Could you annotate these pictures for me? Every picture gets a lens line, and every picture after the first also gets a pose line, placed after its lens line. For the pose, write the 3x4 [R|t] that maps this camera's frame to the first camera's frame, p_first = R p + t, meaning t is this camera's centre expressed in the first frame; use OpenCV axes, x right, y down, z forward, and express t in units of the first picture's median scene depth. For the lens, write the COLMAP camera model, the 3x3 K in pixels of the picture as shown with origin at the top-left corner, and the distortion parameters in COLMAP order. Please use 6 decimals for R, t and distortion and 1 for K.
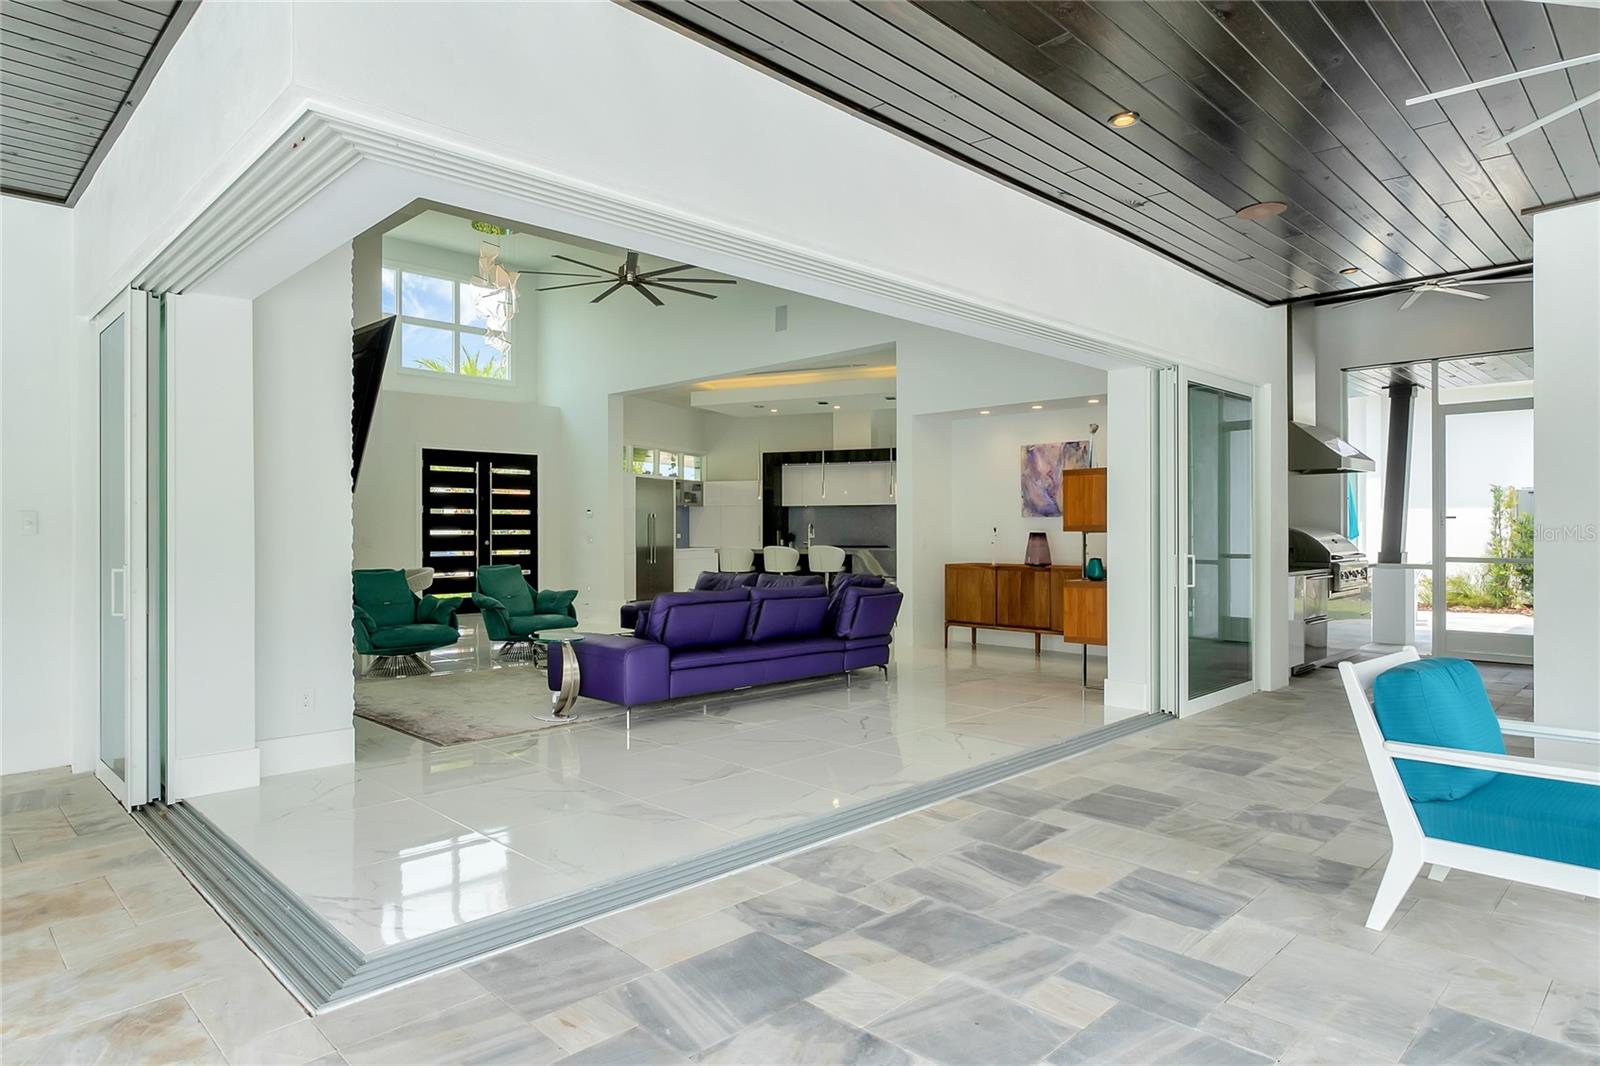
lens RADIAL K [[925.6, 0, 798.5], [0, 925.6, 530.7], [0, 0, 1]] dist [0.003638, 0.000380]
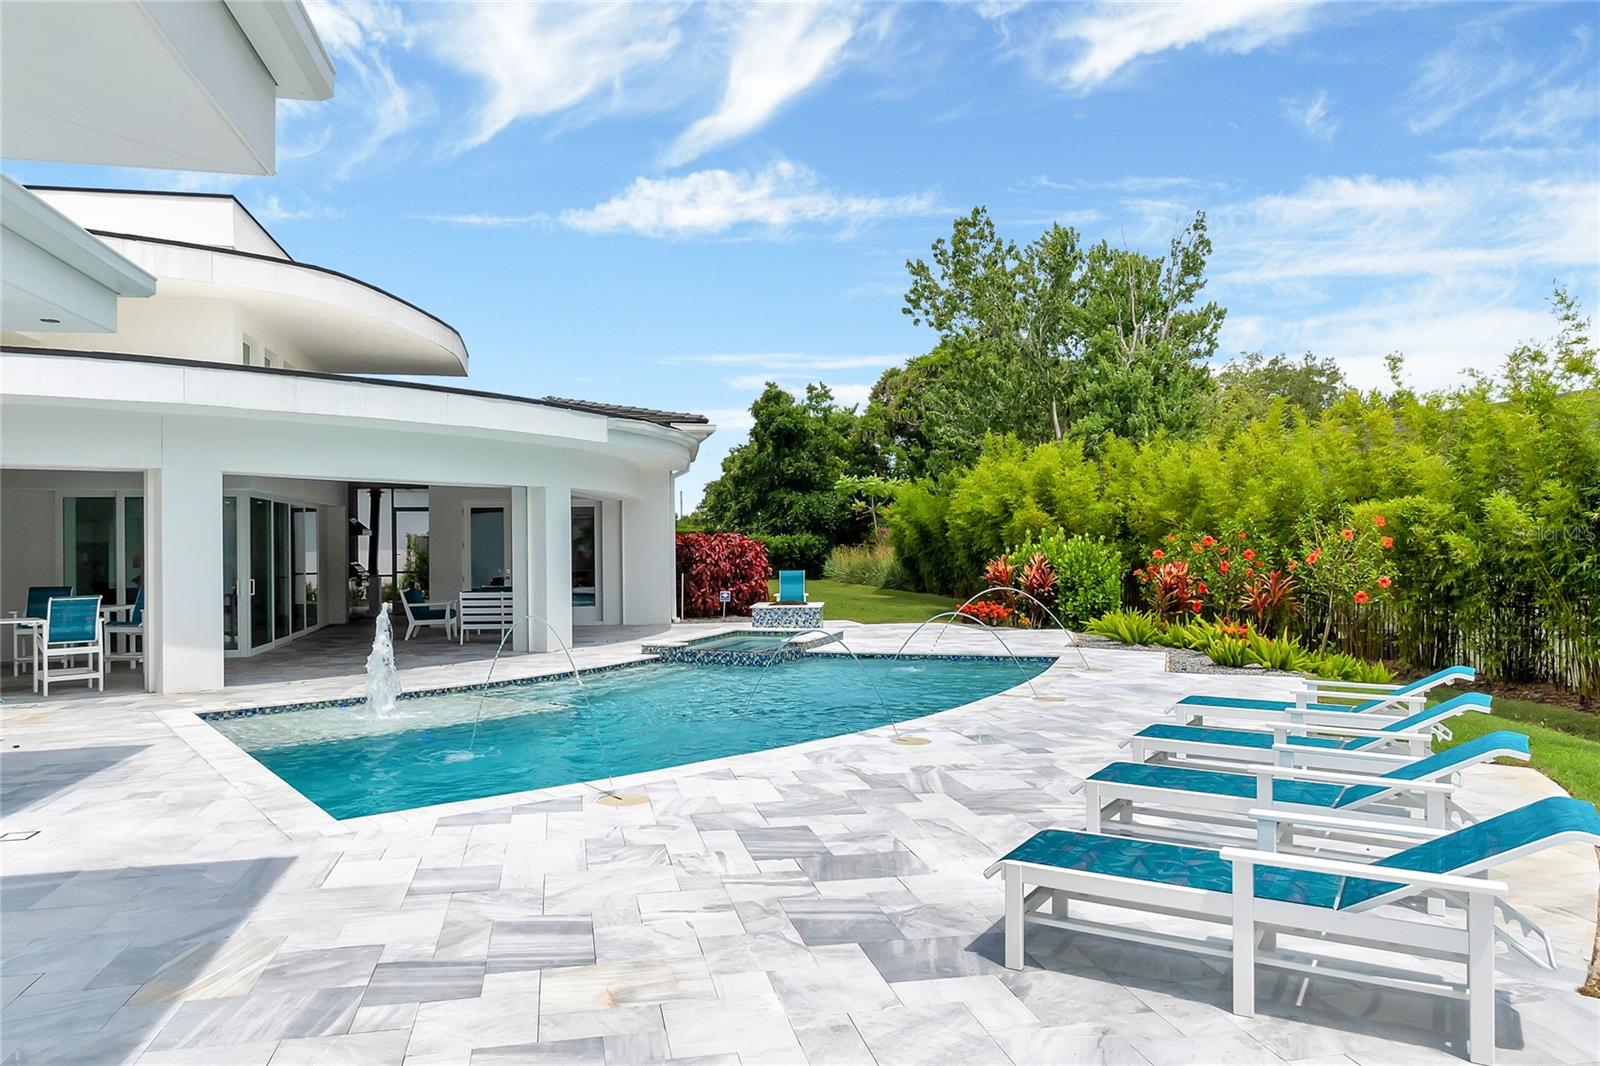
lens RADIAL K [[1109.5, 0, 808.3], [0, 1109.5, 534.9], [0, 0, 1]] dist [0.001028, -0.002087]
pose [[0.520816, 0.003844, 0.853660, -0.841205], [-0.004191, 0.999989, -0.001945, -0.044348], [-0.853658, -0.002565, 0.520827, -0.982122]]
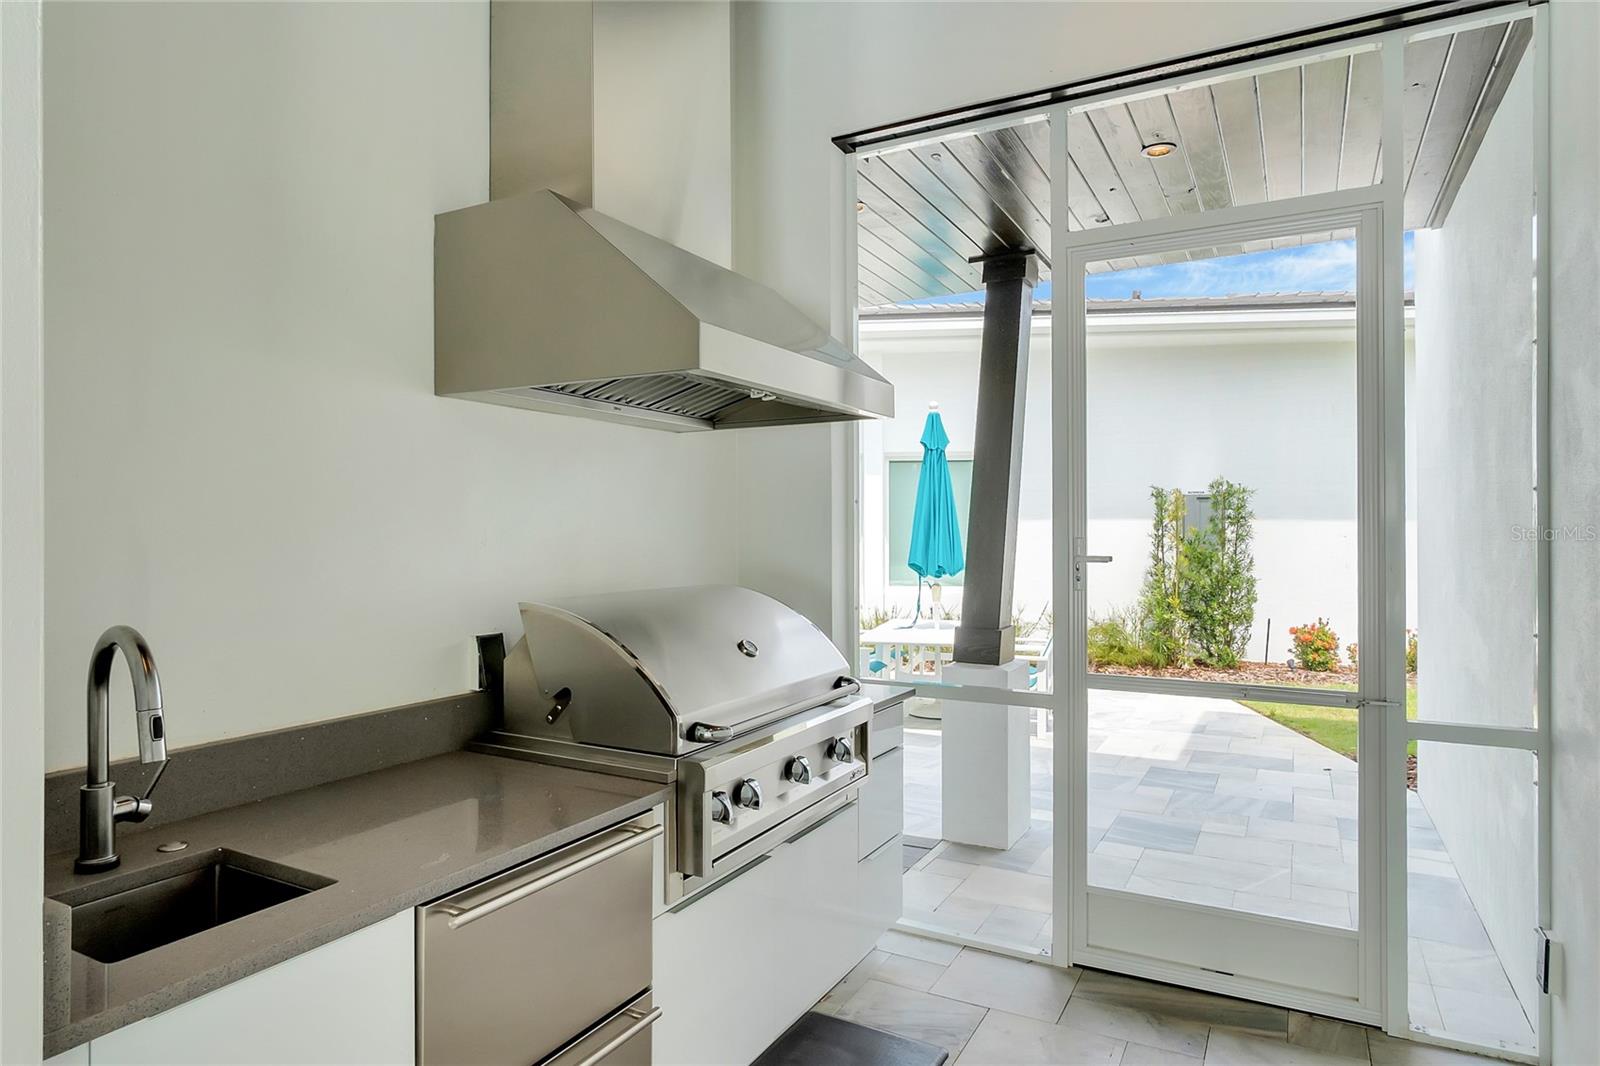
lens RADIAL K [[925.6, 0, 801.1], [0, 925.6, 534.5], [0, 0, 1]] dist [0.003638, 0.000380]
pose [[0.958437, -0.000293, 0.285304, 0.307319], [0.001908, 0.999984, -0.005384, -0.011179], [-0.285297, 0.005704, 0.958422, 0.423781]]
